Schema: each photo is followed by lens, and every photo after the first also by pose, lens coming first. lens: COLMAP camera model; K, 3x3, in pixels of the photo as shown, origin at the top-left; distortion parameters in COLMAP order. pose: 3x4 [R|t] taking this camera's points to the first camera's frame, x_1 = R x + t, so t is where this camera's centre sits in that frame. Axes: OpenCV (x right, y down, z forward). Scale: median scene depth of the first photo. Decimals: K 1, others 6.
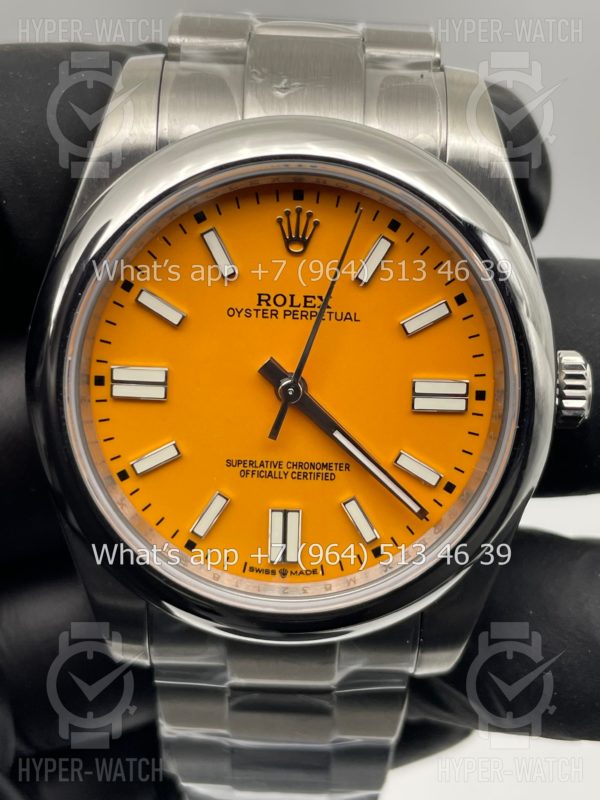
lens RADIAL K [[1220.6, 0, 300.4], [0, 1220.6, 403.5], [0, 0, 1]] dist [0.123650, 0.000000]
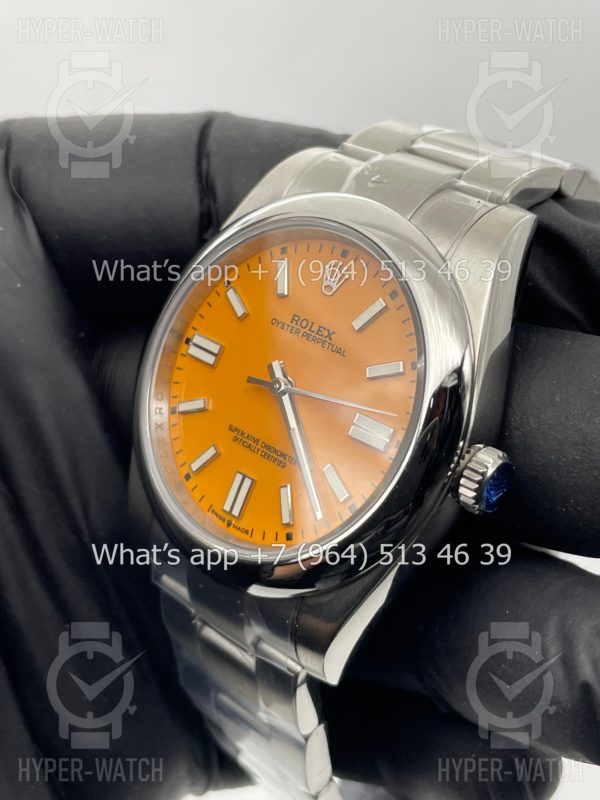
lens RADIAL K [[1220.6, 0, 304.3], [0, 1220.6, 401.5], [0, 0, 1]] dist [0.123650, 0.000000]
pose [[0.740144, 0.320758, -0.591017, 0.774307], [-0.440576, 0.895297, -0.065845, 0.075604], [0.508016, 0.309123, 0.803967, -0.026241]]
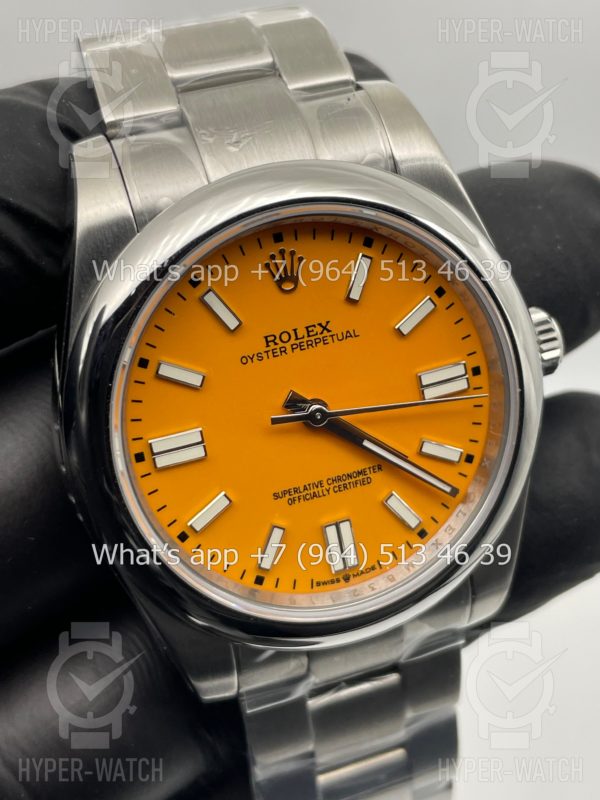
lens RADIAL K [[1220.6, 0, 298.2], [0, 1220.6, 404.7], [0, 0, 1]] dist [0.123650, 0.000000]
pose [[0.939840, -0.277832, 0.198771, -0.231250], [0.266420, 0.960313, 0.082576, -0.111366], [-0.213825, -0.024651, 0.976561, -0.042644]]
